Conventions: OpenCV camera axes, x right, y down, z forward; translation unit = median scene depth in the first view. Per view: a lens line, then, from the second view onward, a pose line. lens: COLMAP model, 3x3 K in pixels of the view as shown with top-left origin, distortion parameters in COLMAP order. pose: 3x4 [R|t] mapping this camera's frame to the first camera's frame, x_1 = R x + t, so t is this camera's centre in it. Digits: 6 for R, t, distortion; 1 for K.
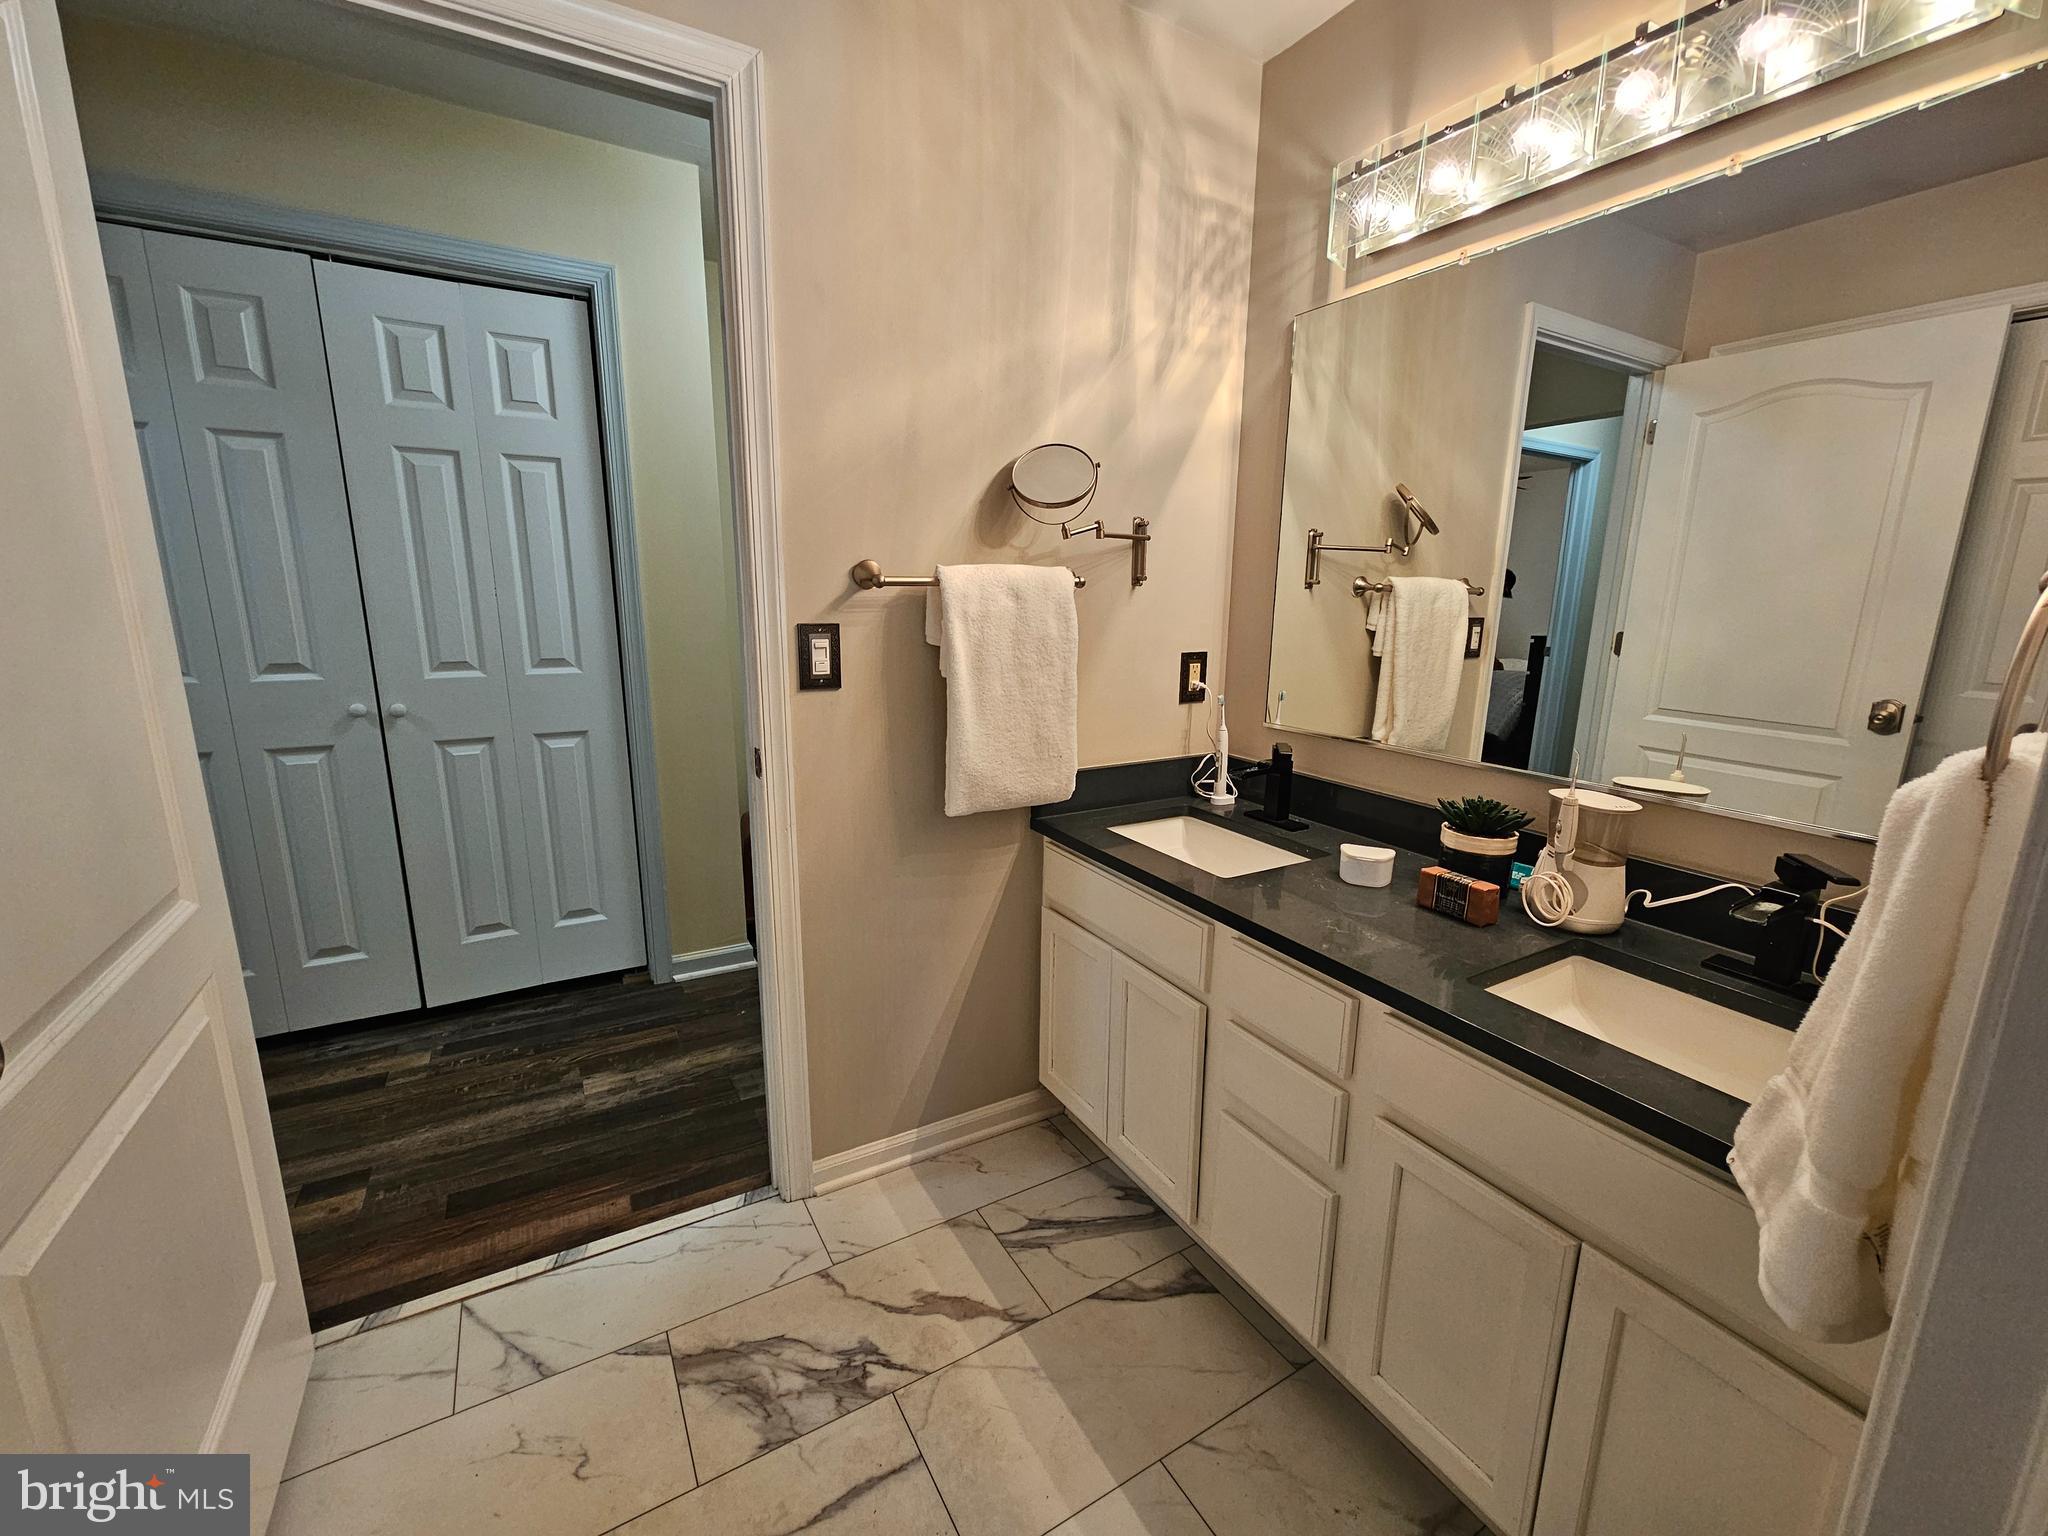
lens RADIAL K [[844.1, 0, 1035.2], [0, 844.1, 763.1], [0, 0, 1]] dist [0.002149, -0.001004]
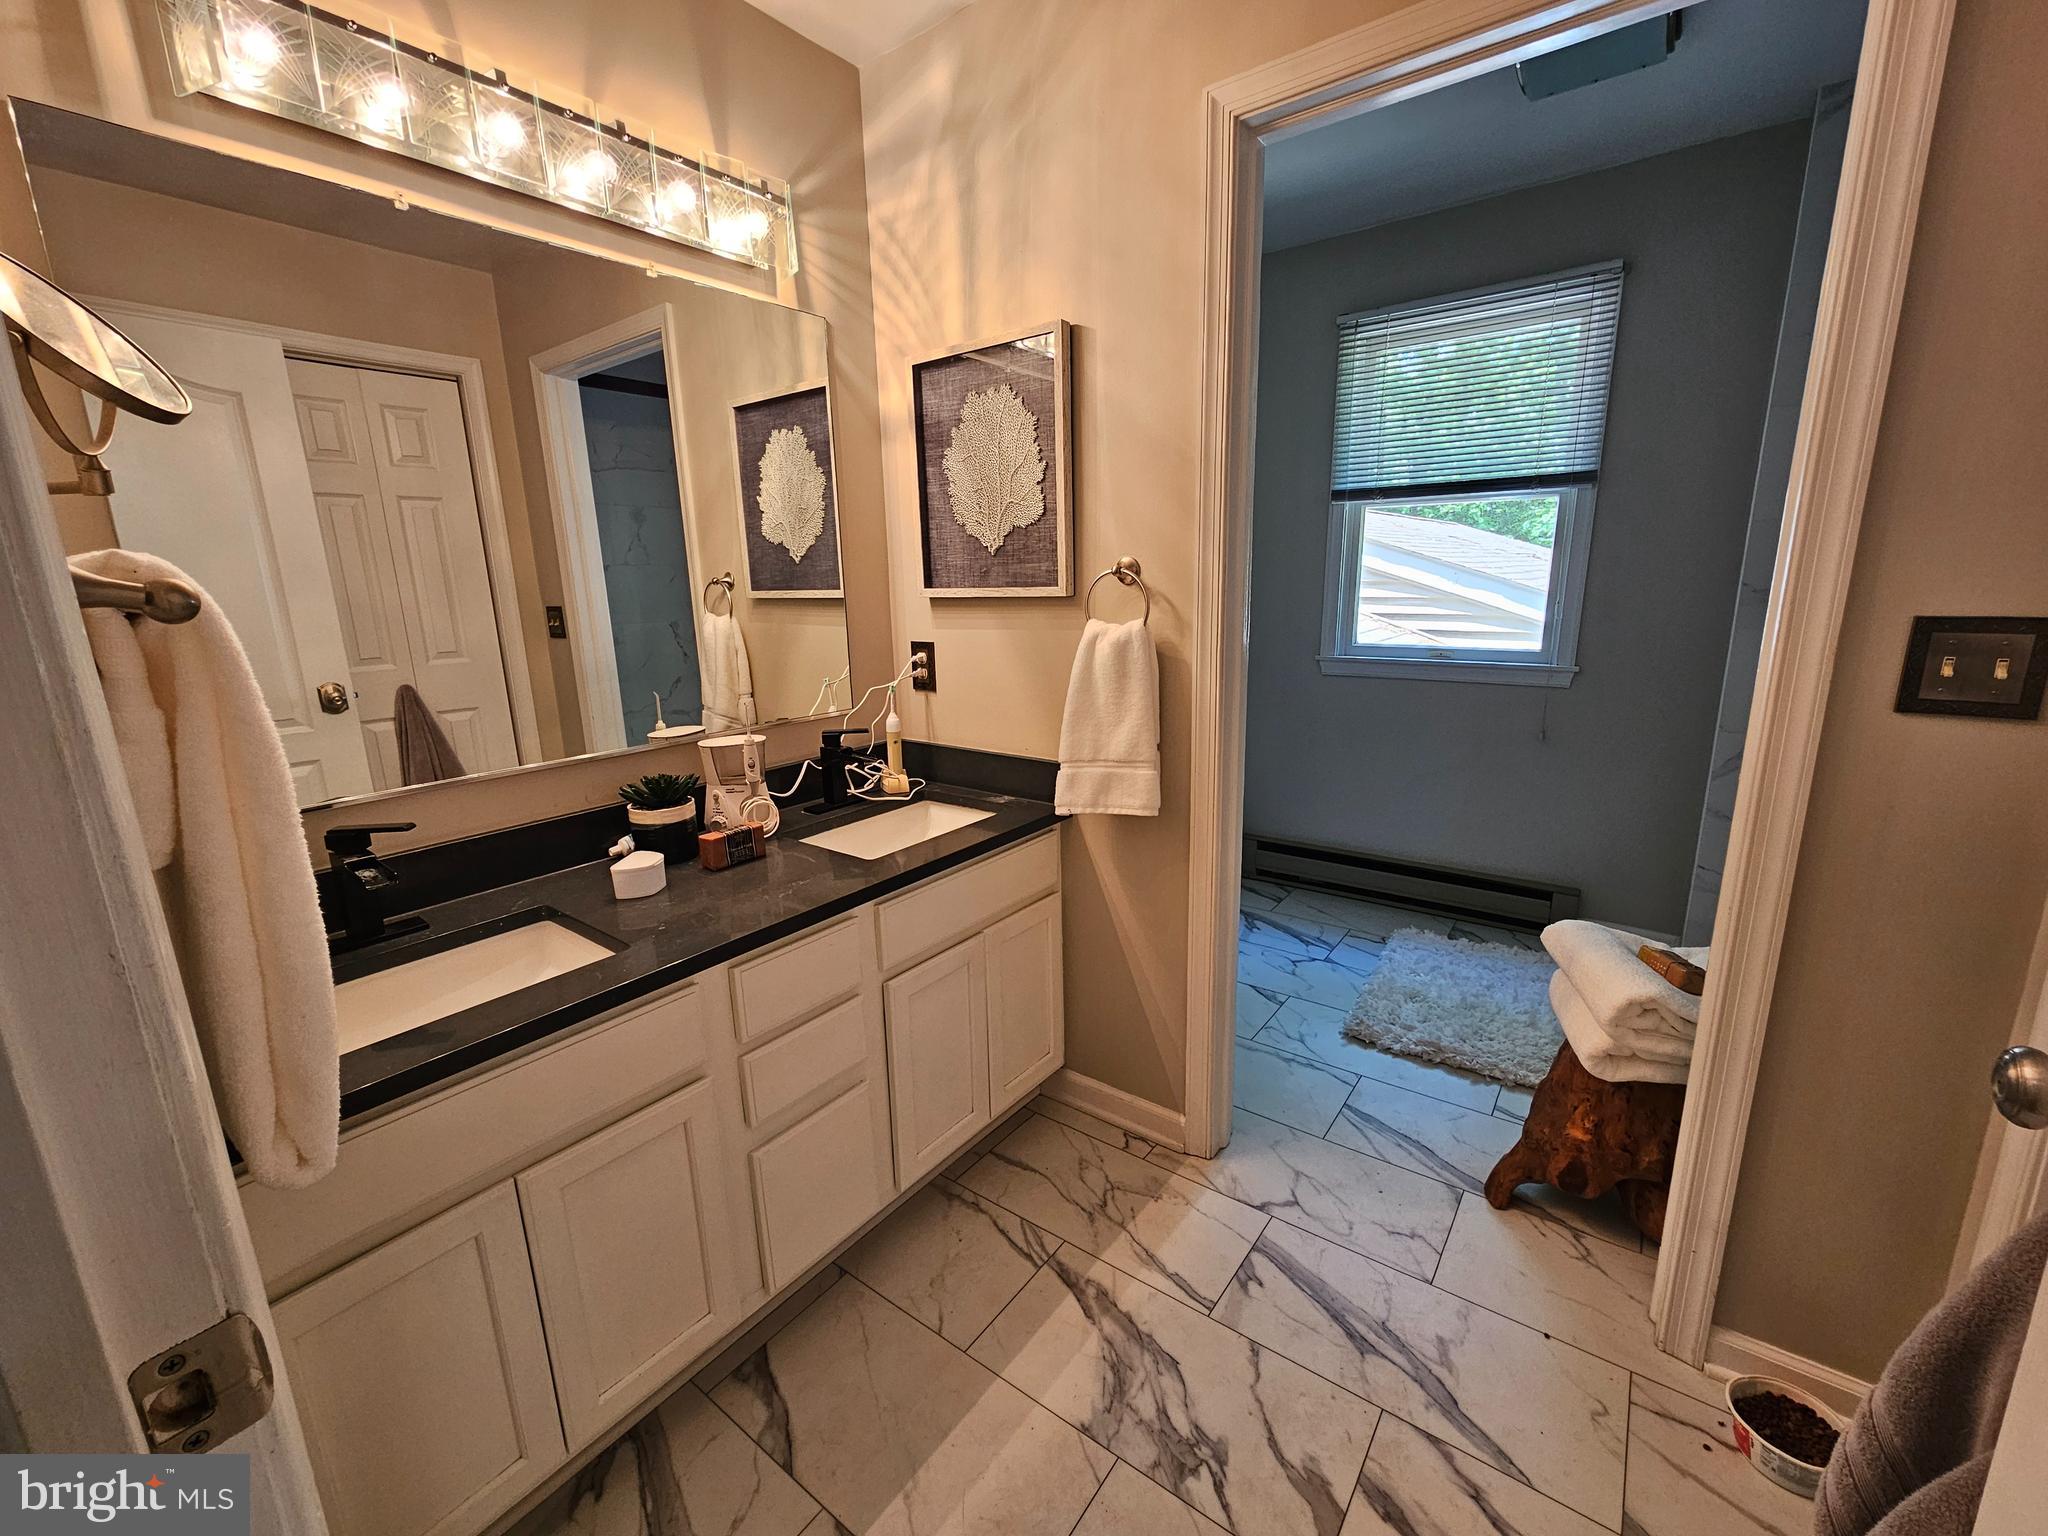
lens RADIAL K [[844.1, 0, 1035.2], [0, 844.1, 763.1], [0, 0, 1]] dist [0.002149, -0.001004]
pose [[-0.375473, -0.210992, 0.902498, -0.625114], [0.208839, 0.929442, 0.304176, -0.197172], [-0.902999, 0.302686, -0.304917, 0.858174]]
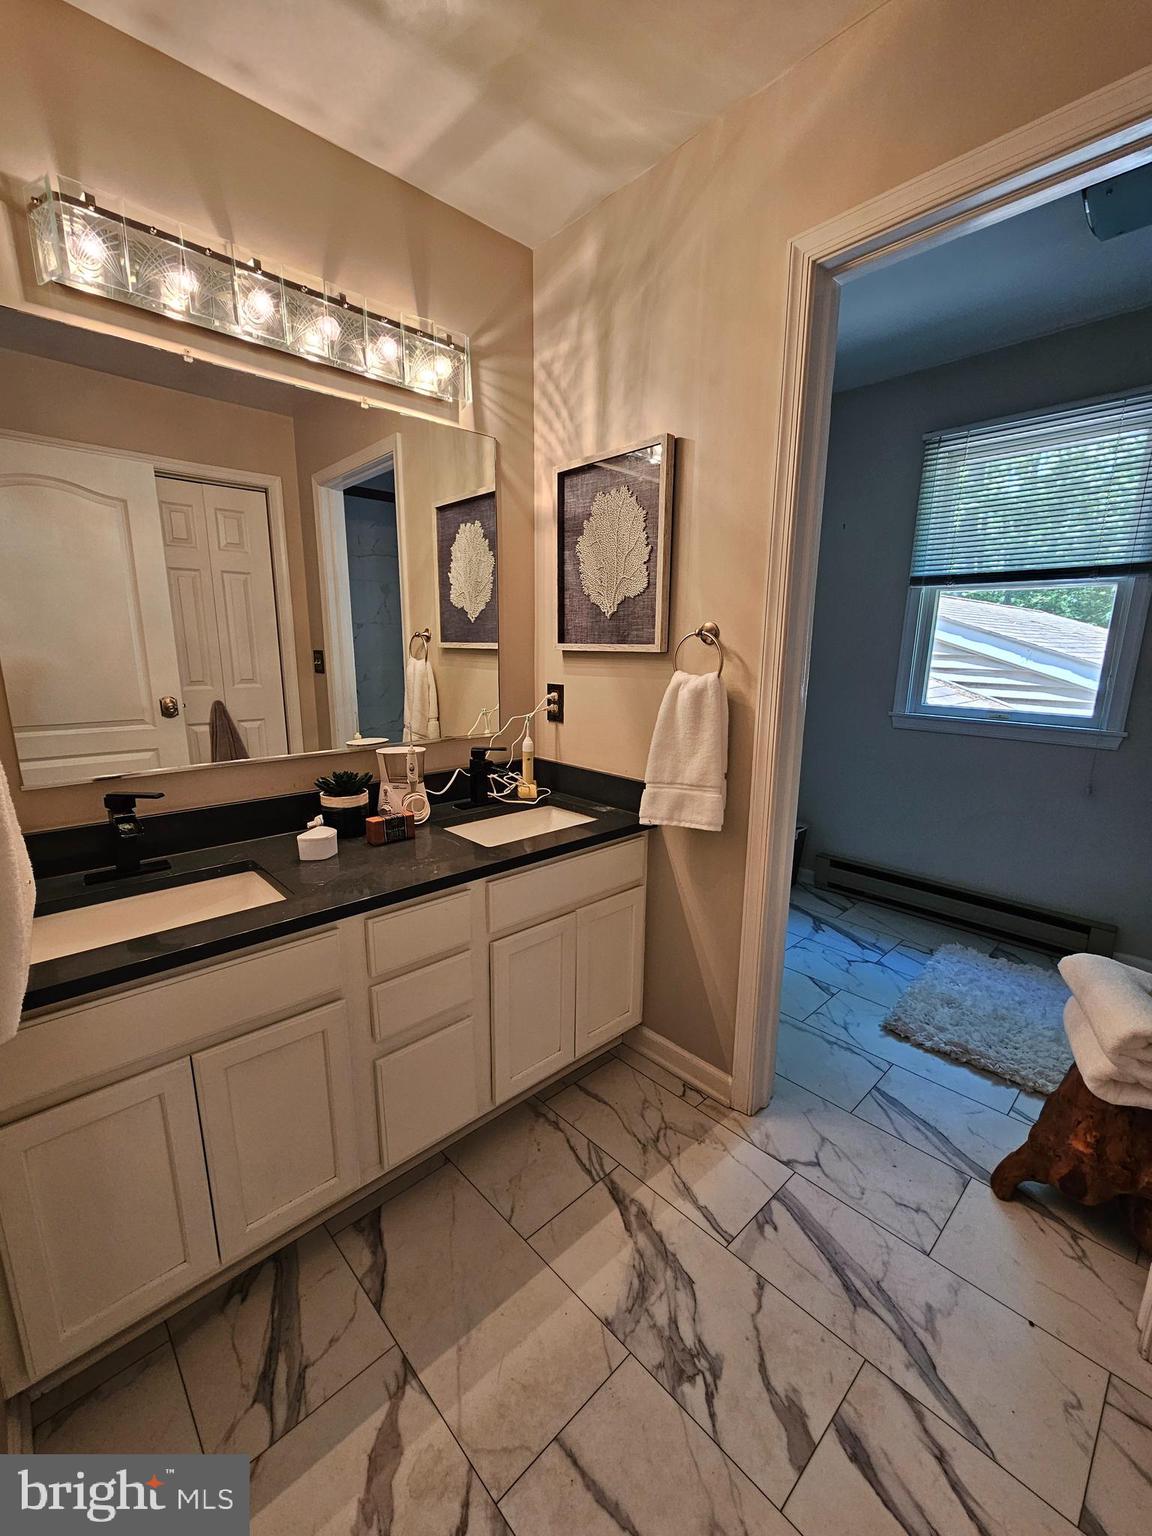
lens RADIAL K [[633.1, 0, 577.0], [0, 633.1, 774.8], [0, 0, 1]] dist [0.002149, -0.001004]
pose [[-0.207824, -0.219099, 0.953313, -0.609549], [0.191697, 0.946570, 0.259340, -0.158770], [-0.959198, 0.236644, -0.154719, 0.752347]]
